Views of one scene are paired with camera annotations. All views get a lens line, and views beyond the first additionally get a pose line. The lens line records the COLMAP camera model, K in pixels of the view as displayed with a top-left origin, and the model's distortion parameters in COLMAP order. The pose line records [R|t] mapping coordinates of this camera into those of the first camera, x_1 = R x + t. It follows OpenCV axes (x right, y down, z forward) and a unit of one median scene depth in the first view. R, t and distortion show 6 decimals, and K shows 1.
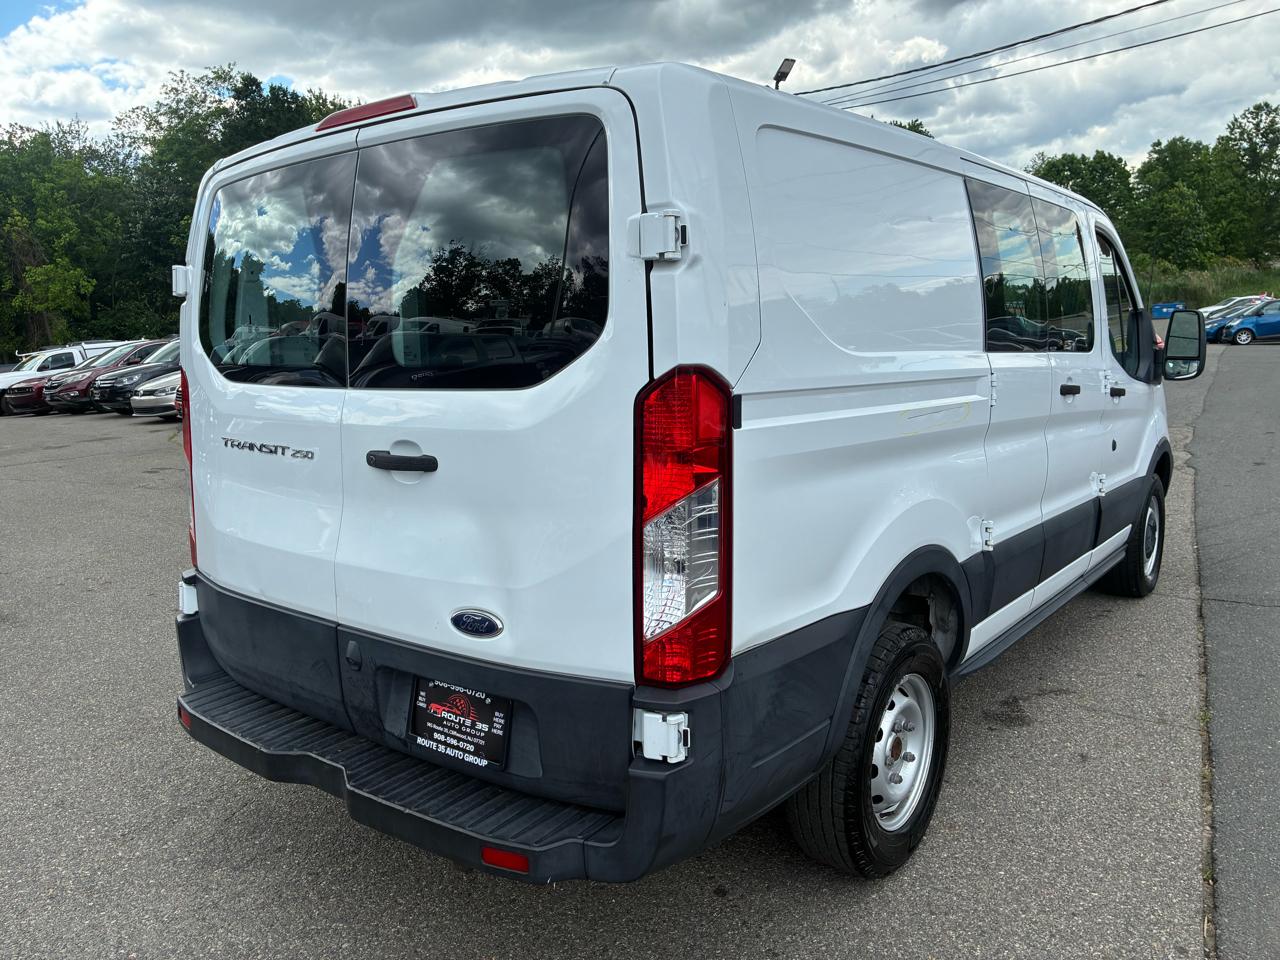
lens RADIAL K [[973.3, 0, 638.9], [0, 973.3, 498.3], [0, 0, 1]] dist [0.010356, 0.003082]
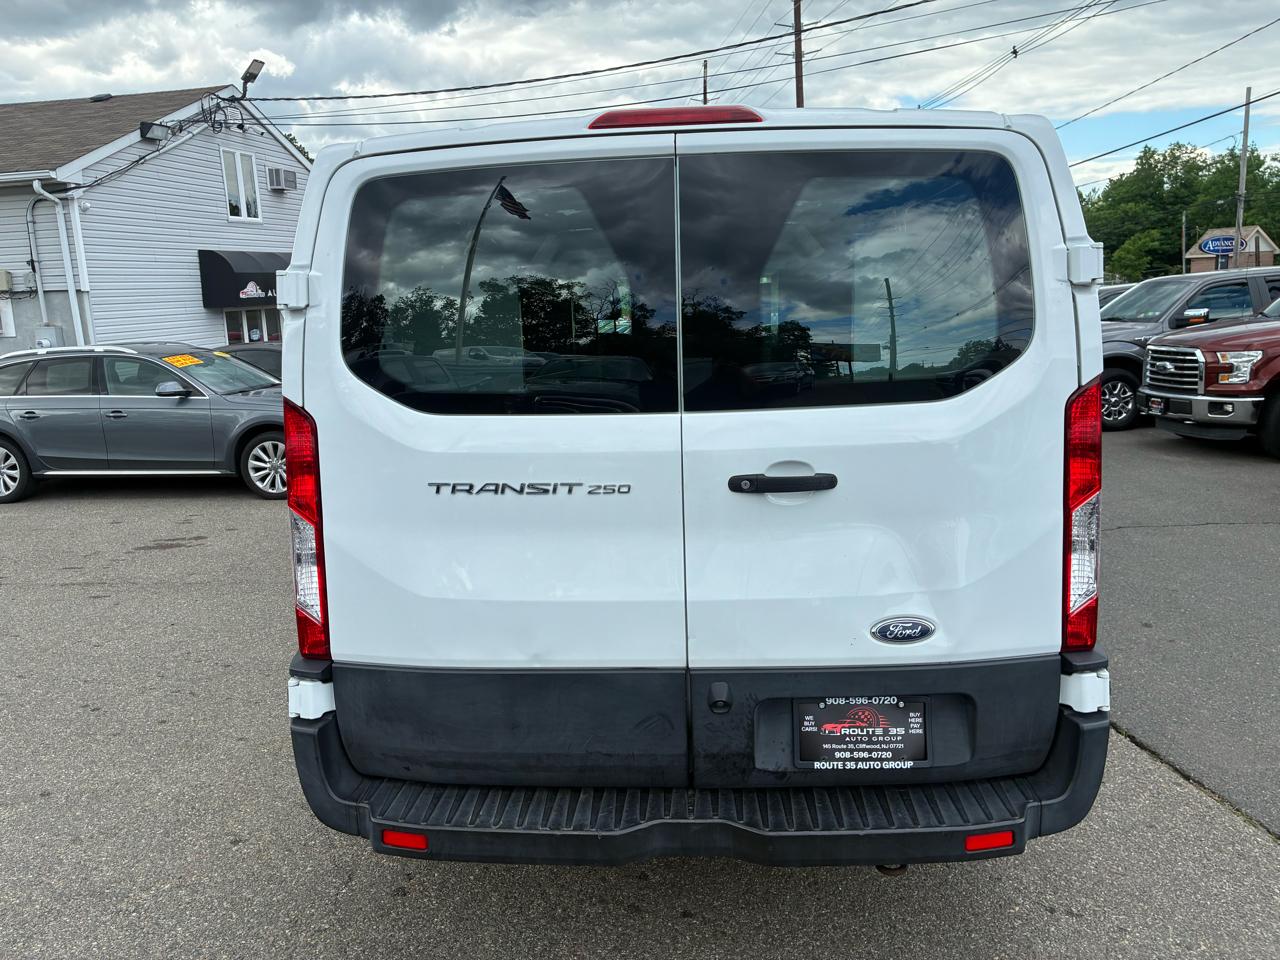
lens RADIAL K [[960.0, 0, 644.4], [0, 960.0, 483.5], [0, 0, 1]] dist [0.005522, 0.001230]
pose [[0.822277, -0.094106, 0.561252, -0.907129], [0.107543, 0.994158, 0.009134, -0.061718], [-0.558833, 0.052848, 0.827594, 0.291536]]
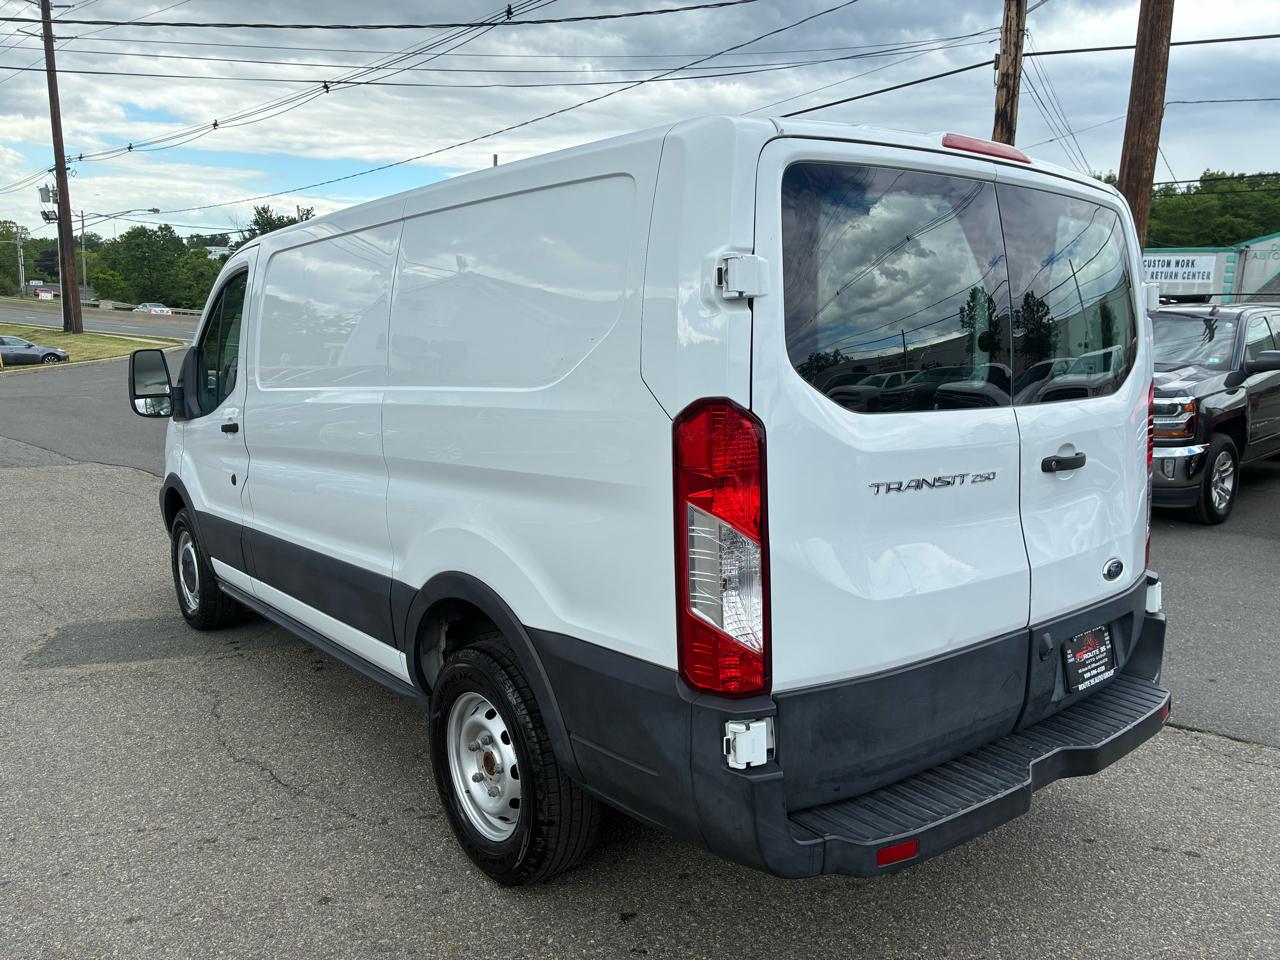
lens RADIAL K [[960.0, 0, 644.4], [0, 960.0, 483.5], [0, 0, 1]] dist [0.005522, 0.001230]
pose [[0.235655, -0.120064, 0.964392, -1.524840], [0.160501, 0.983521, 0.083226, -0.195552], [-0.958492, 0.135173, 0.251041, 1.218664]]
